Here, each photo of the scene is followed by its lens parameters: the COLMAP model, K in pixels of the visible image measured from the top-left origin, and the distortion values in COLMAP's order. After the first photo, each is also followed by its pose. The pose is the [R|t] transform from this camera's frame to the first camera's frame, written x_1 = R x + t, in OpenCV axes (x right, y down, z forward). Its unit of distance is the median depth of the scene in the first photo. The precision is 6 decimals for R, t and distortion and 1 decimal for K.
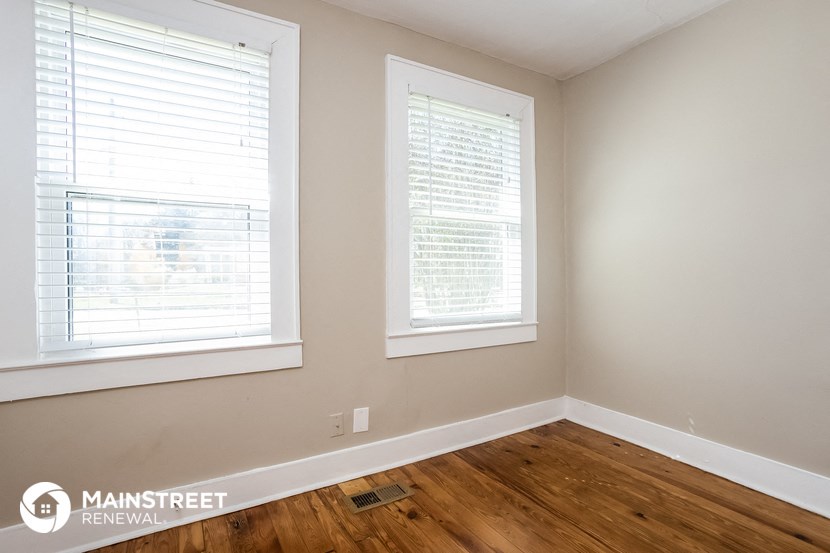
lens RADIAL K [[399.8, 0, 415.0], [0, 399.8, 276.5], [0, 0, 1]] dist [-0.001399, -0.000065]
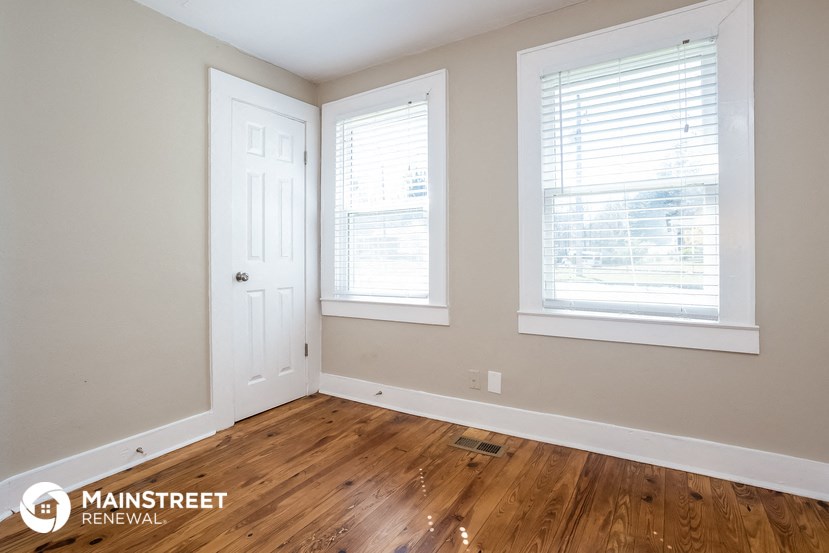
lens RADIAL K [[395.6, 0, 412.1], [0, 395.6, 249.3], [0, 0, 1]] dist [-0.001308, 0.011541]
pose [[0.506577, -0.015180, -0.862061, 0.750118], [0.003210, 0.999871, -0.015720, -0.005515], [0.862189, 0.005196, 0.506561, 0.225431]]
